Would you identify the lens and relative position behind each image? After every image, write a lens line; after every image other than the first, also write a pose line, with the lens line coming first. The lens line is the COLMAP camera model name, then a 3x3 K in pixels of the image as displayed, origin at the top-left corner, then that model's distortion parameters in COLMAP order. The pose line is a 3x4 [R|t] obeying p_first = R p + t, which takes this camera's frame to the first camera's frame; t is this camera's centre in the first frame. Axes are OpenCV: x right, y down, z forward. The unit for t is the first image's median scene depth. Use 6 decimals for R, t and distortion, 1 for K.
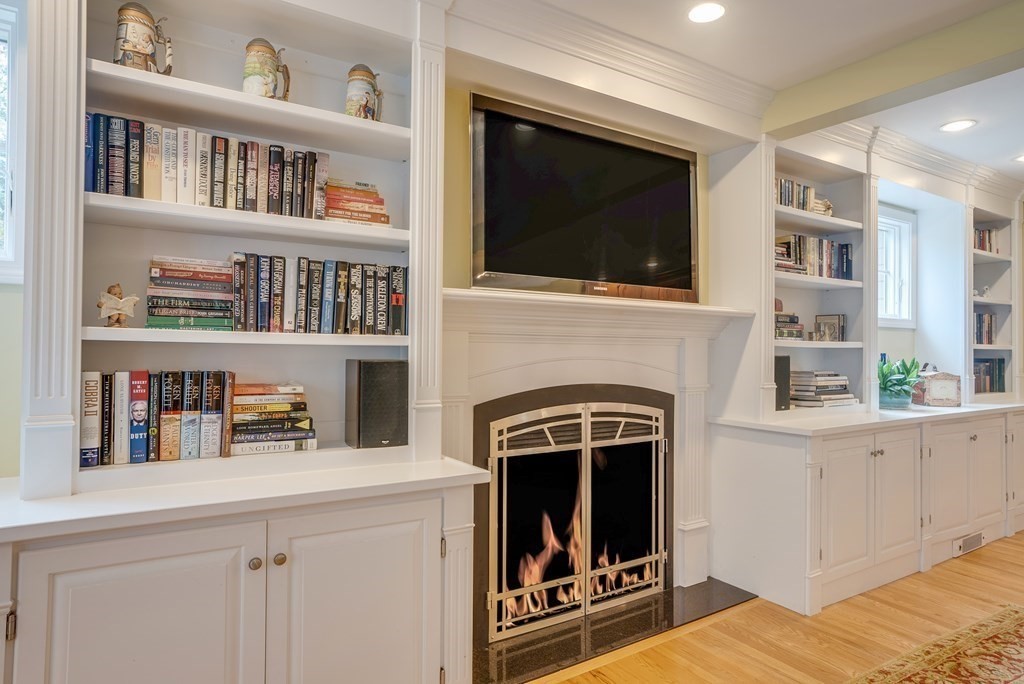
lens RADIAL K [[596.5, 0, 502.3], [0, 596.5, 340.7], [0, 0, 1]] dist [-0.038909, 0.025429]
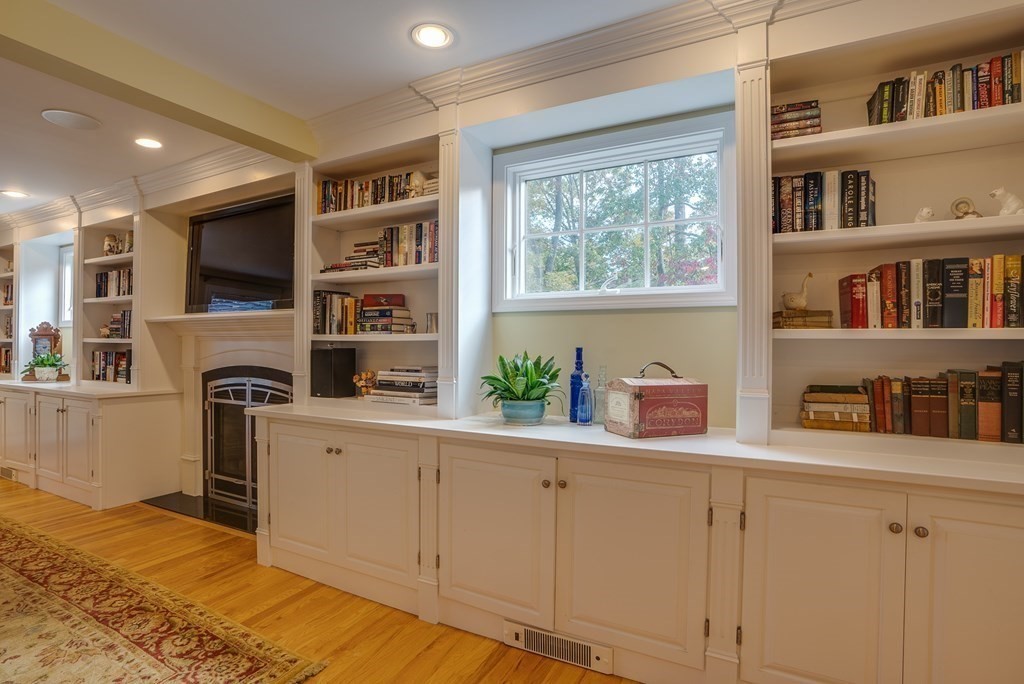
lens RADIAL K [[485.0, 0, 551.1], [0, 485.0, 348.5], [0, 0, 1]] dist [-0.068117, 0.020406]
pose [[0.551040, -0.000646, -0.834479, 1.753729], [0.011689, 0.999908, 0.006944, 0.028385], [0.834397, -0.013581, 0.550997, 1.033381]]
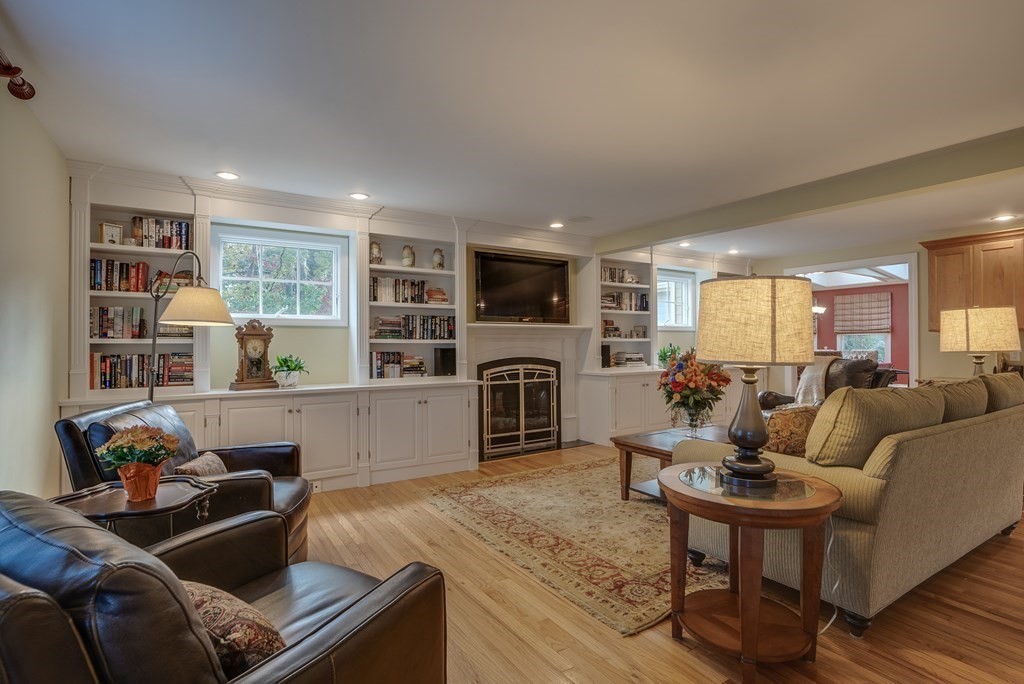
lens RADIAL K [[508.6, 0, 528.0], [0, 508.6, 334.6], [0, 0, 1]] dist [-0.069608, 0.038213]
pose [[0.998276, -0.014234, 0.056934, 0.049690], [0.014607, 0.999875, -0.006134, -0.010680], [-0.056839, 0.006955, 0.998359, -1.236998]]
